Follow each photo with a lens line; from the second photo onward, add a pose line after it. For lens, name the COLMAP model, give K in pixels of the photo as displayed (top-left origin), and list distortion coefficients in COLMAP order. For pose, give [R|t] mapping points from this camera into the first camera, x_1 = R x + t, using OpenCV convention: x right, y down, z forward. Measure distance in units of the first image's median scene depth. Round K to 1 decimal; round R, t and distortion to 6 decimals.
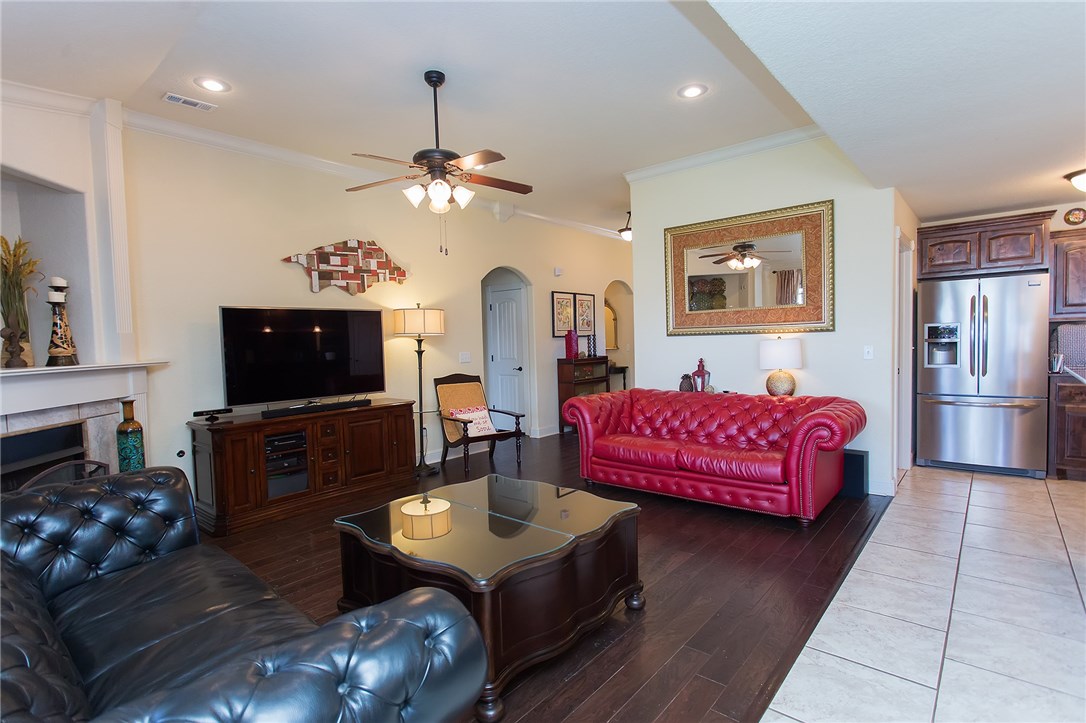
lens RADIAL K [[525.5, 0, 552.0], [0, 525.5, 365.7], [0, 0, 1]] dist [-0.011962, 0.009513]
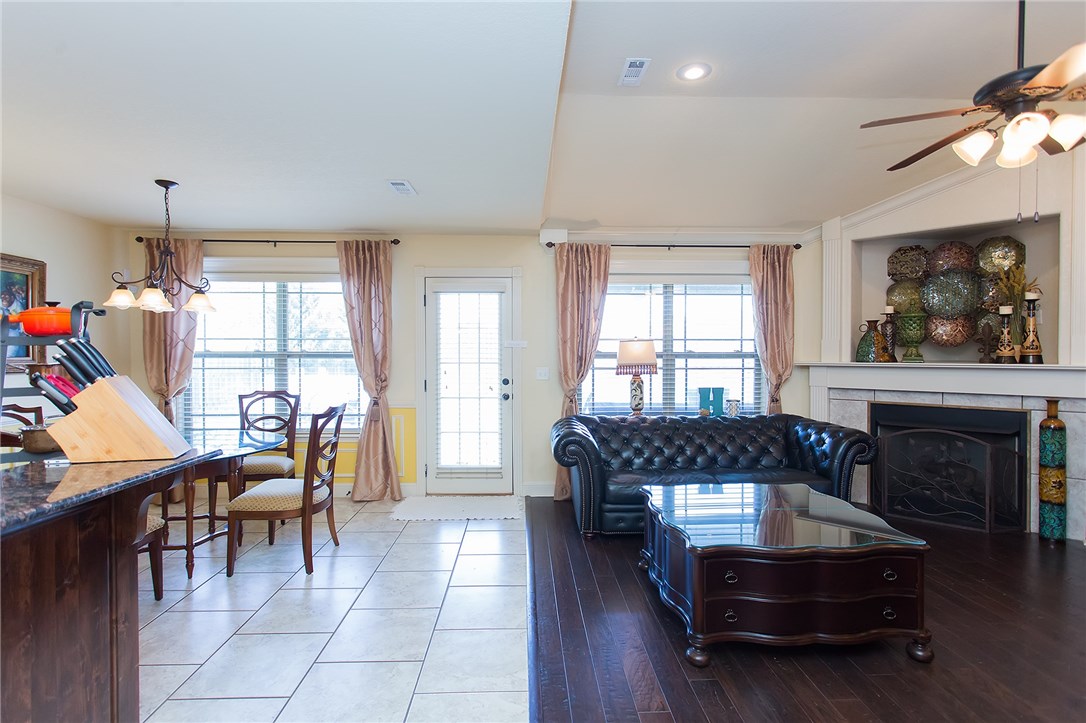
lens RADIAL K [[525.5, 0, 541.3], [0, 525.5, 360.4], [0, 0, 1]] dist [-0.011962, 0.009513]
pose [[-0.751940, 0.037995, -0.658135, 0.478678], [-0.012436, 0.997343, 0.071786, -0.053676], [0.659114, 0.062163, -0.749470, 0.769710]]
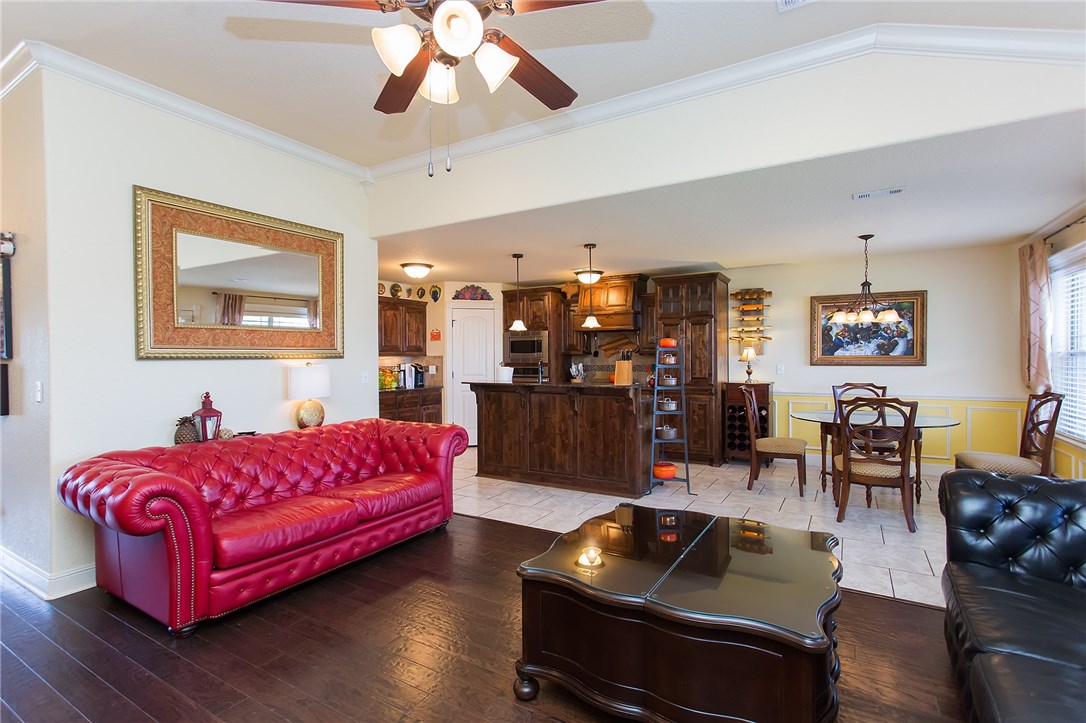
lens RADIAL K [[525.5, 0, 529.1], [0, 525.5, 364.6], [0, 0, 1]] dist [-0.011962, 0.009513]
pose [[-0.136177, 0.015785, 0.990559, -0.501513], [0.063277, 0.997970, -0.007204, -0.019910], [-0.988662, 0.061698, -0.136899, 0.707505]]
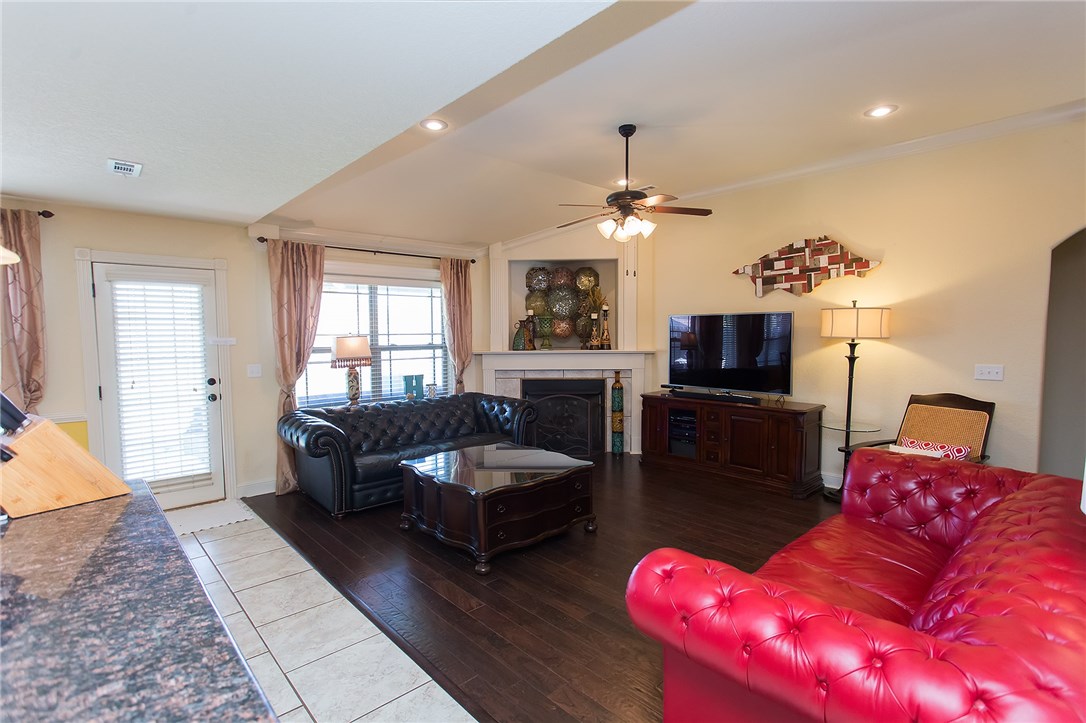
lens RADIAL K [[525.5, 0, 540.7], [0, 525.5, 364.0], [0, 0, 1]] dist [-0.011962, 0.009513]
pose [[-0.132647, 0.091429, -0.986937, 0.706300], [-0.041196, 0.994367, 0.097654, -0.086095], [0.990307, 0.053611, -0.128134, 0.672019]]
